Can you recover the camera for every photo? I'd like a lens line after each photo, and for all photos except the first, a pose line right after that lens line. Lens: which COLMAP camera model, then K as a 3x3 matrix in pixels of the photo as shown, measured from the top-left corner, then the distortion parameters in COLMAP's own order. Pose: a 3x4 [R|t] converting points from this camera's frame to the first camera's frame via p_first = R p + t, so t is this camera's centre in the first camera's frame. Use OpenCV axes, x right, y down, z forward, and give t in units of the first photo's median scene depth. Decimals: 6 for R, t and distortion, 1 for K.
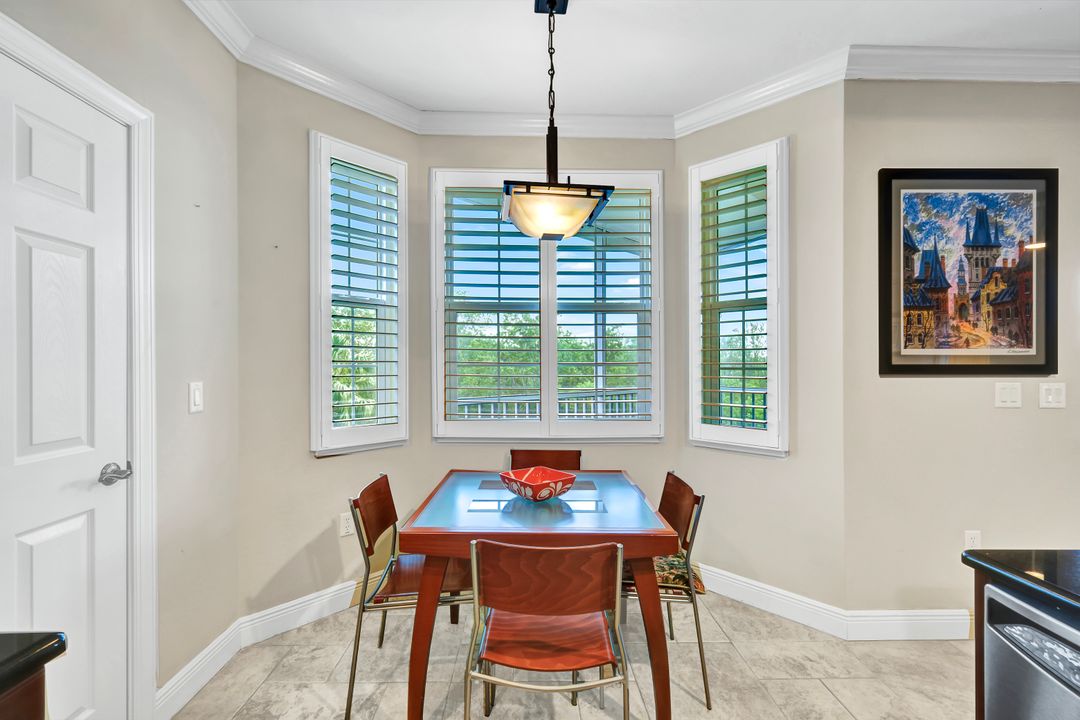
lens RADIAL K [[477.3, 0, 538.2], [0, 477.3, 356.3], [0, 0, 1]] dist [-0.000186, 0.000113]
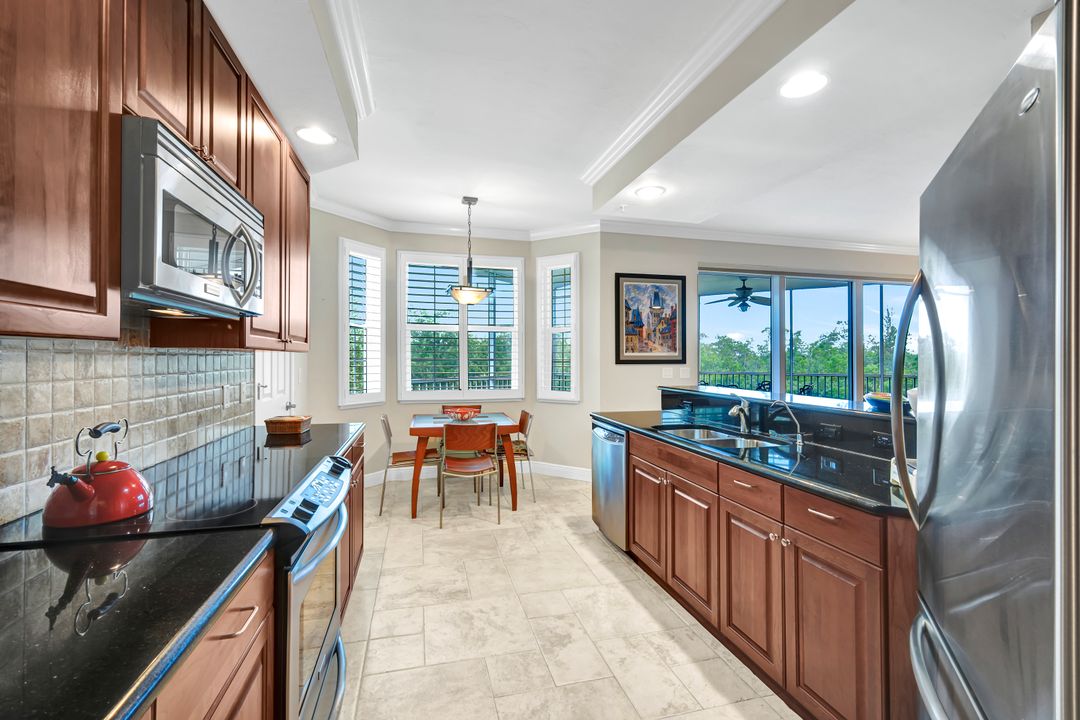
lens RADIAL K [[477.3, 0, 538.2], [0, 477.3, 356.3], [0, 0, 1]] dist [-0.000186, 0.000113]
pose [[0.976757, -0.000392, 0.214349, -0.119401], [-0.002065, 0.999935, 0.011240, -0.023111], [-0.214340, -0.011421, 0.976692, -1.119862]]
